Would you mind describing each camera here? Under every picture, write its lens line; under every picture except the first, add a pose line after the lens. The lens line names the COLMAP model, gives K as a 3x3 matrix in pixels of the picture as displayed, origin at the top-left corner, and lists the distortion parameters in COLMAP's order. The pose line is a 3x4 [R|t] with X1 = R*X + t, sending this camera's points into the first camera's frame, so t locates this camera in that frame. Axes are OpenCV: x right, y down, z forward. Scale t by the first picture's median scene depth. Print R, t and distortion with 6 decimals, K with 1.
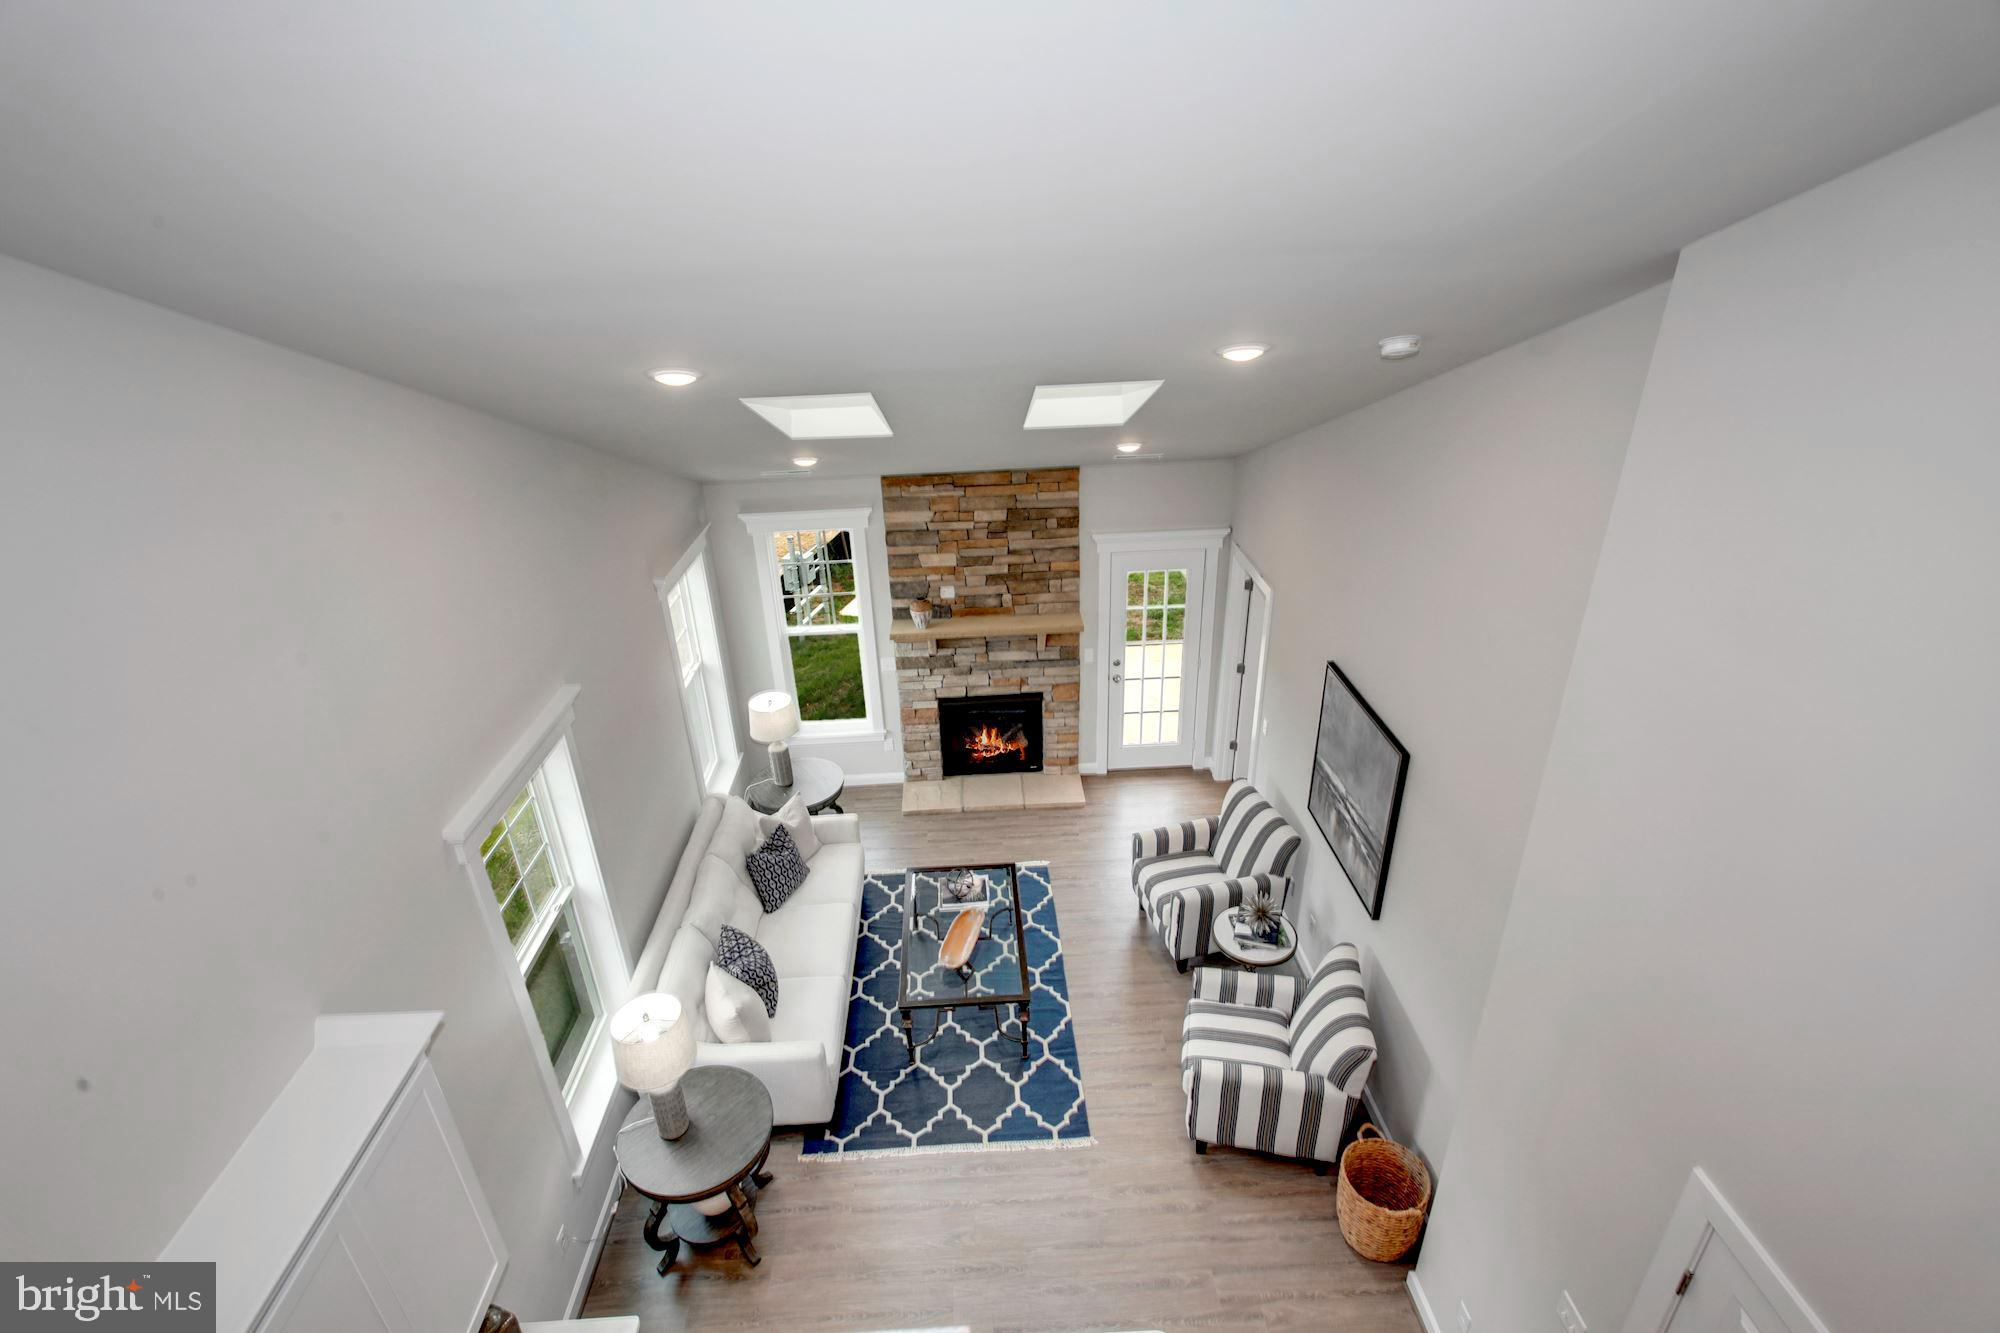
lens RADIAL K [[969.0, 0, 979.1], [0, 969.0, 658.4], [0, 0, 1]] dist [-0.011234, 0.001290]
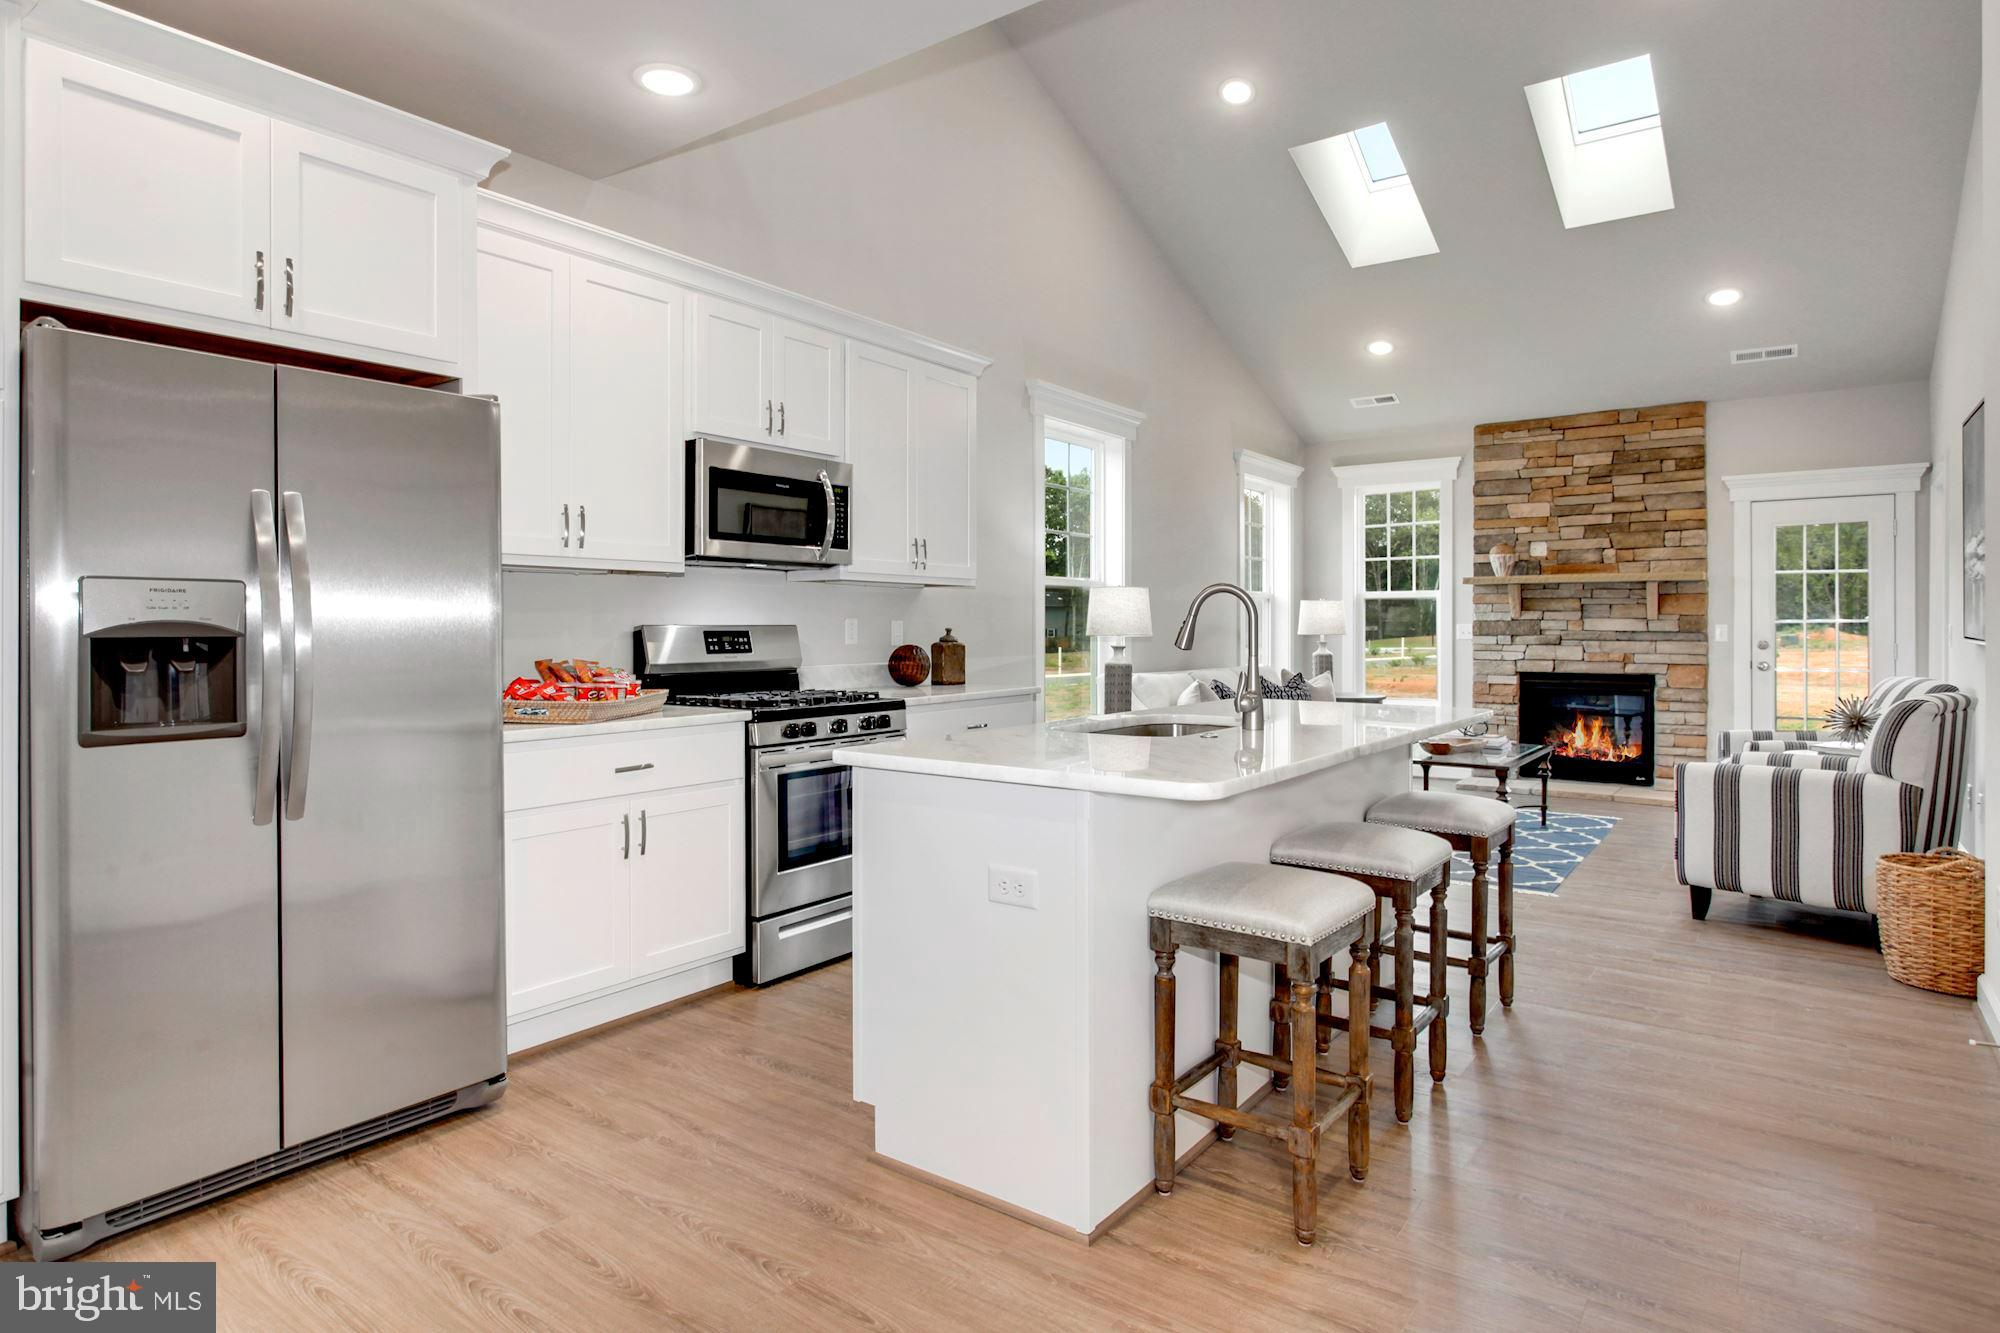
lens RADIAL K [[1091.4, 0, 986.2], [0, 1091.4, 628.2], [0, 0, 1]] dist [-0.008670, 0.001994]
pose [[0.780227, 0.040616, -0.624176, 0.216074], [-0.299400, 0.900398, -0.315662, 0.505435], [0.549186, 0.433166, 0.714676, -0.011708]]
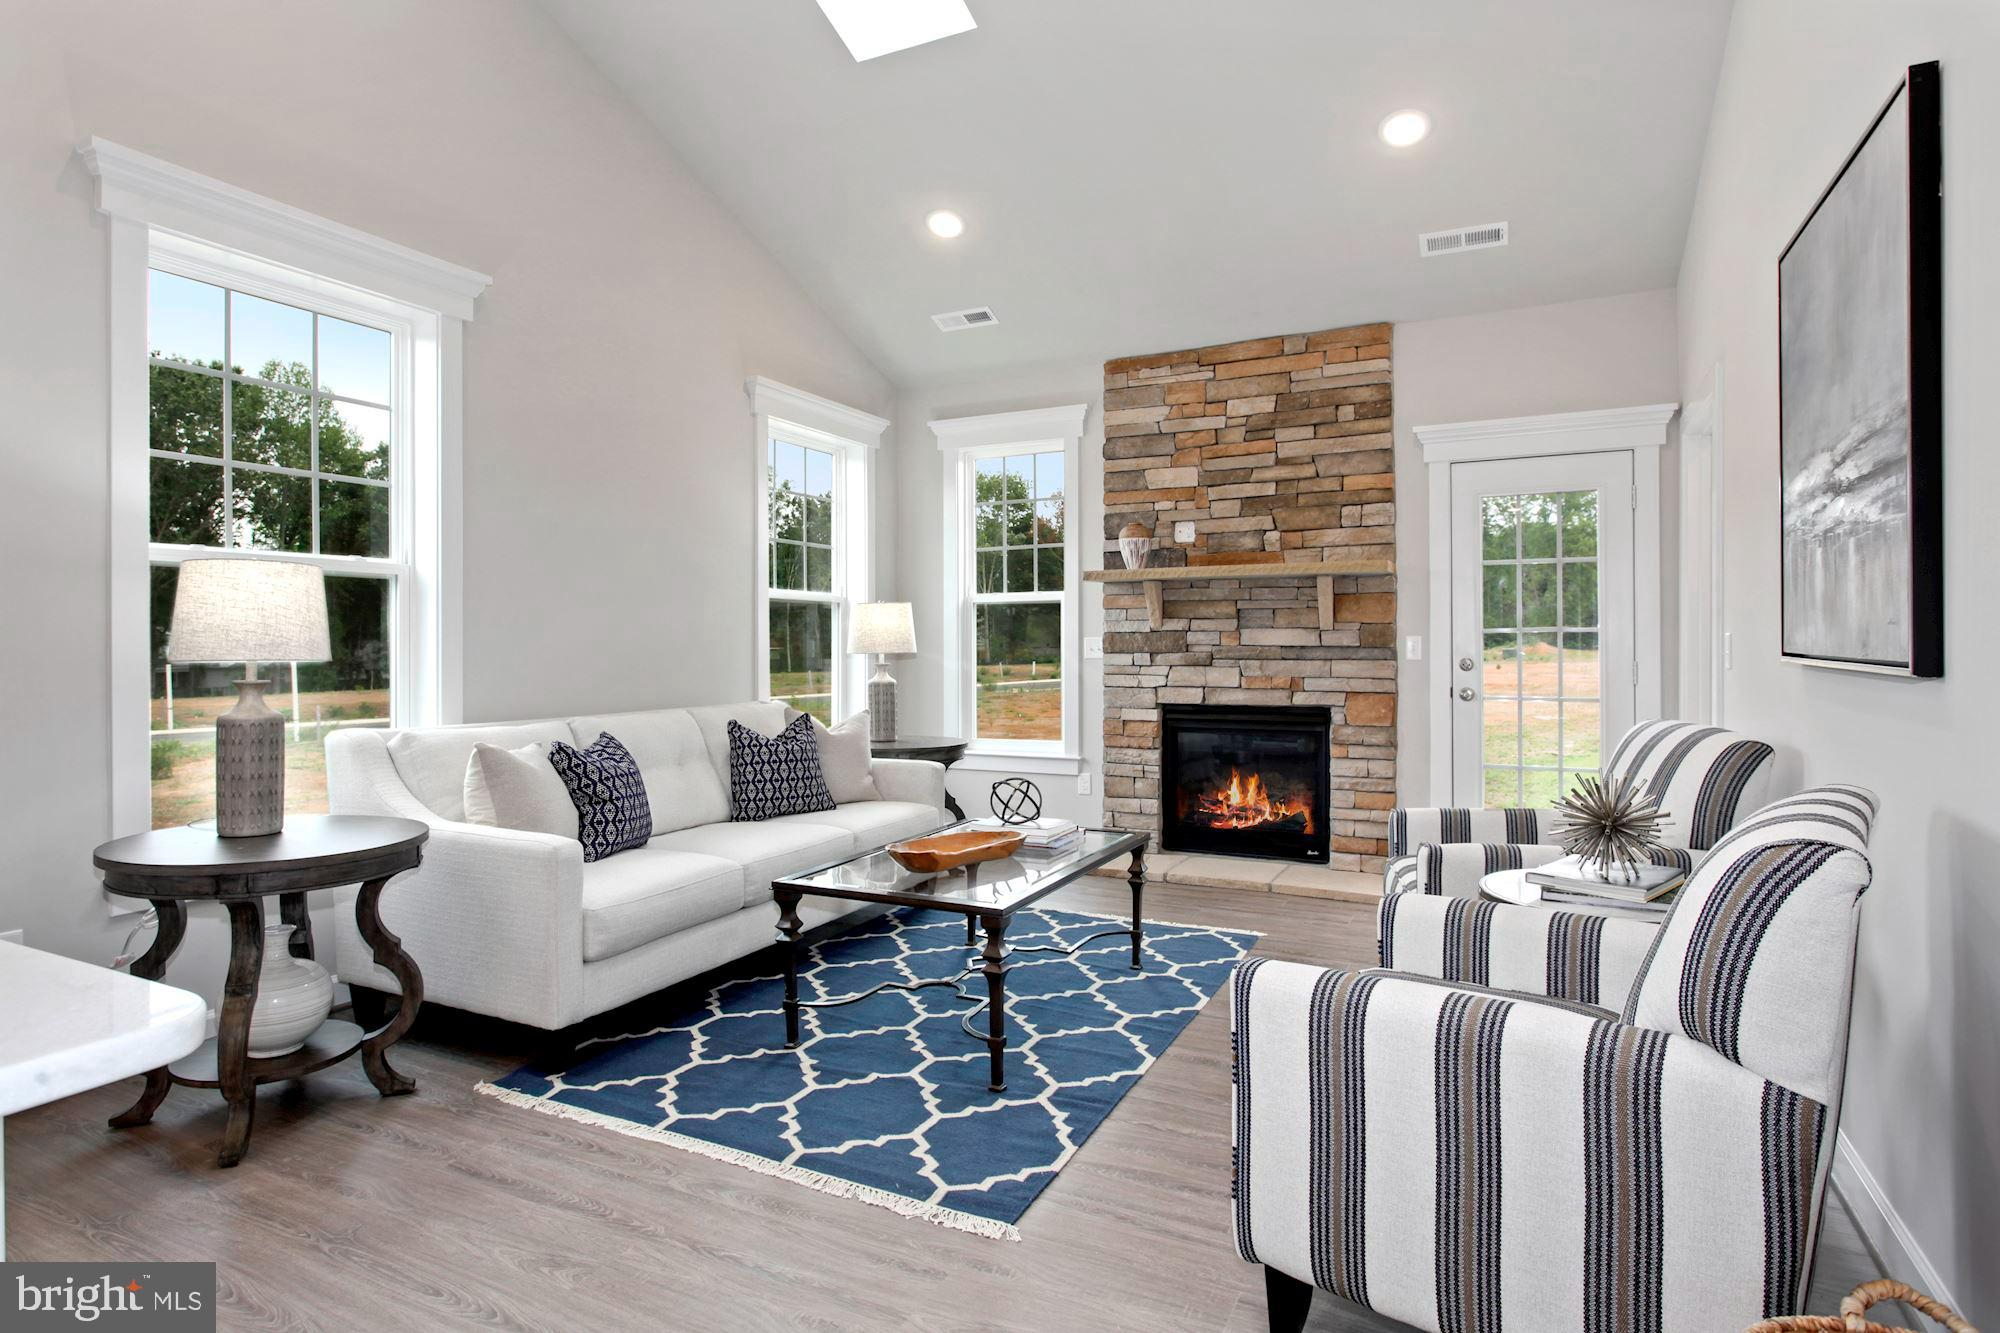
lens RADIAL K [[1057.0, 0, 973.4], [0, 1057.0, 648.5], [0, 0, 1]] dist [-0.017514, 0.003887]
pose [[0.872539, 0.038133, -0.487055, 0.204015], [-0.239284, 0.902538, -0.358006, 0.309402], [0.425934, 0.428918, 0.796624, 0.399914]]
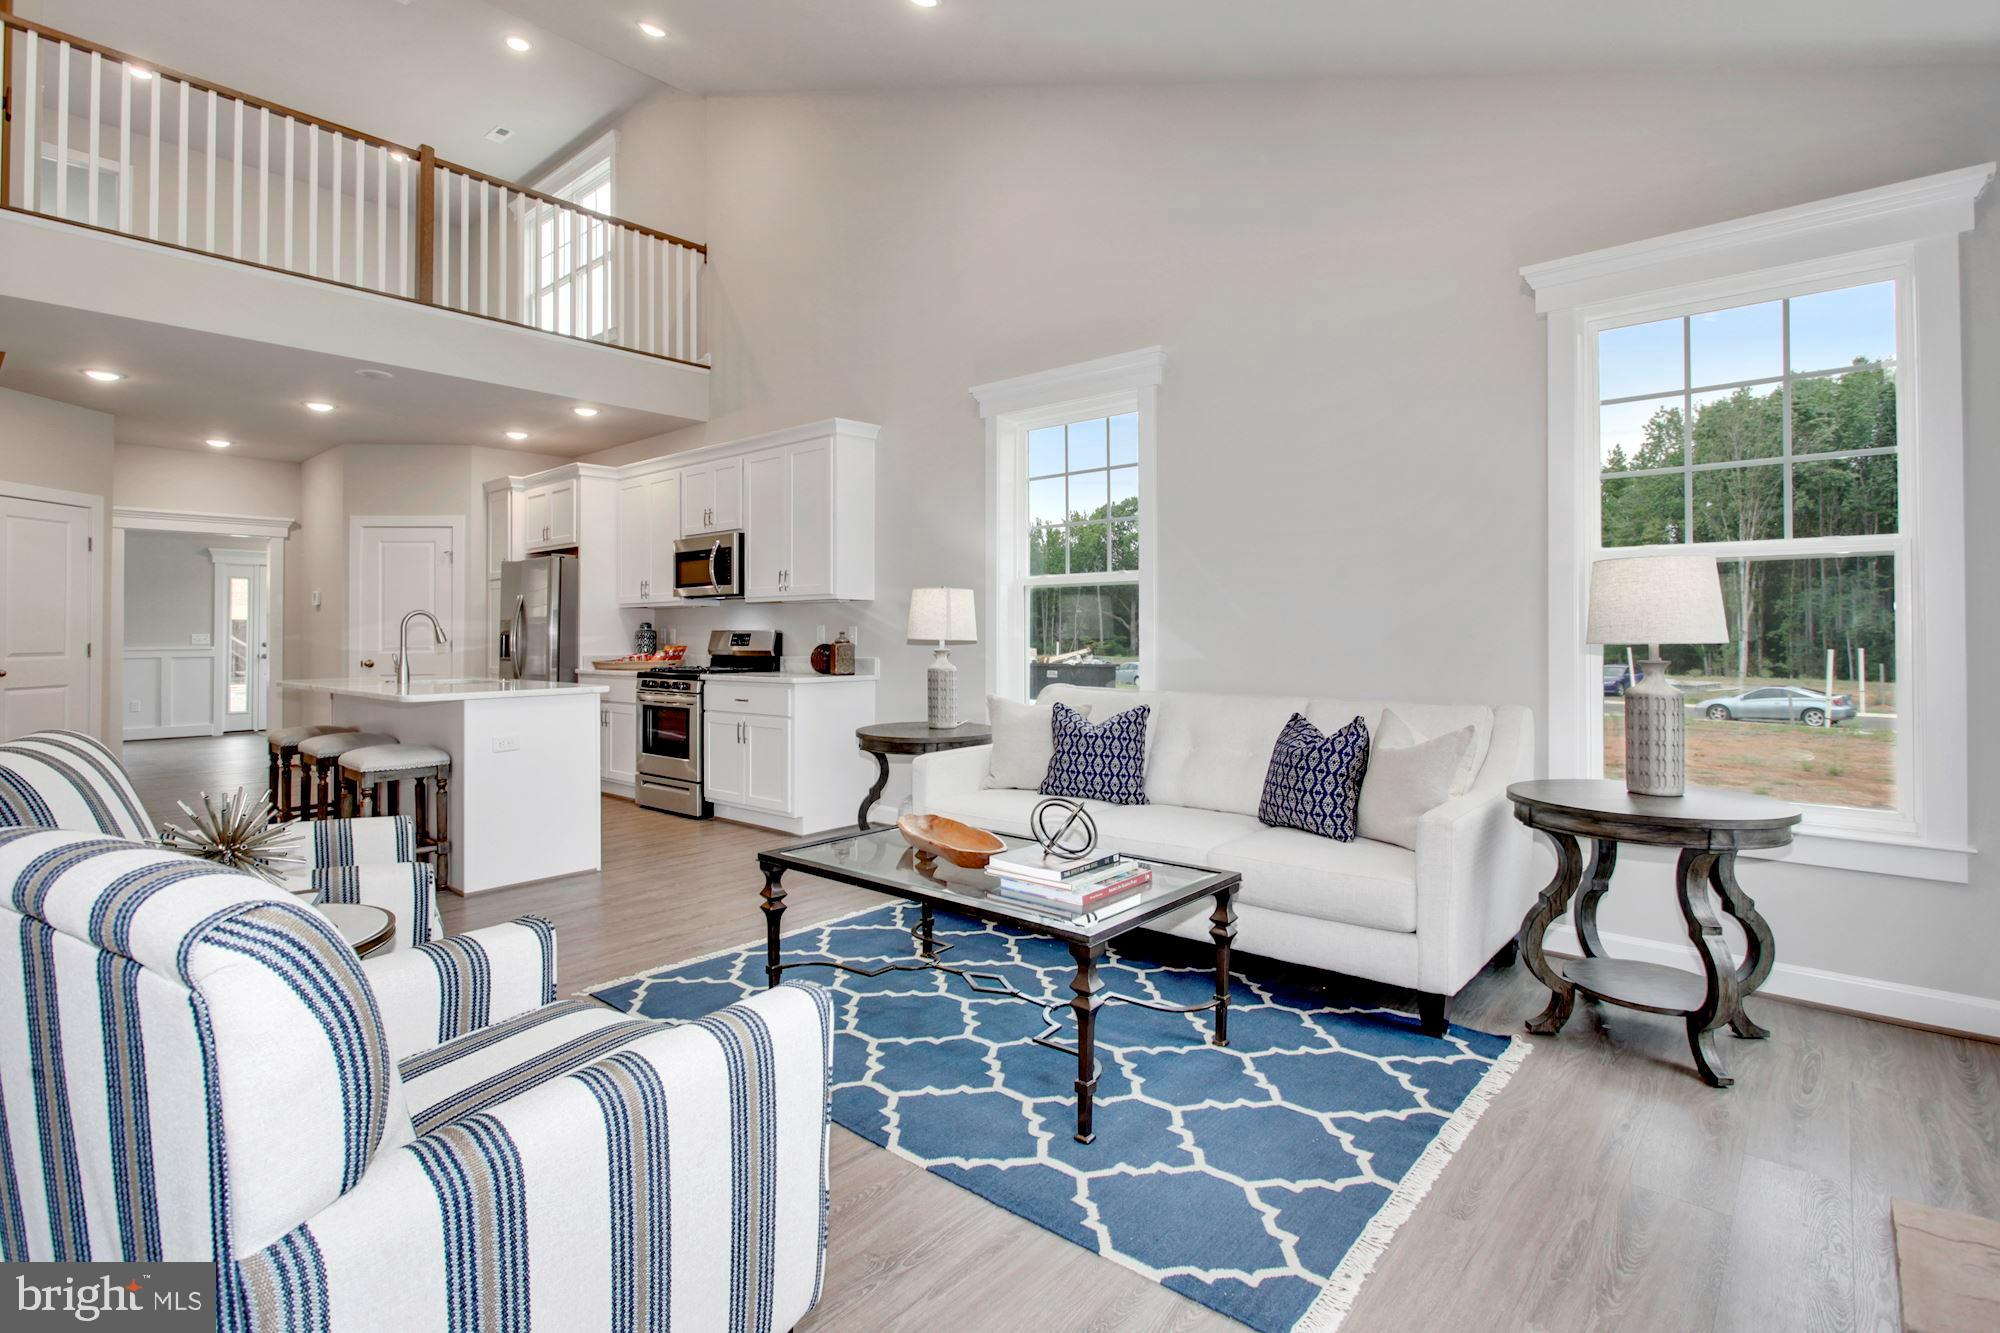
lens RADIAL K [[969.0, 0, 991.6], [0, 969.0, 612.6], [0, 0, 1]] dist [-0.011234, 0.001290]
pose [[-0.689487, 0.029700, -0.723689, 0.253637], [-0.286248, 0.906646, 0.309928, 0.021491], [0.665335, 0.420846, -0.616619, 0.986909]]
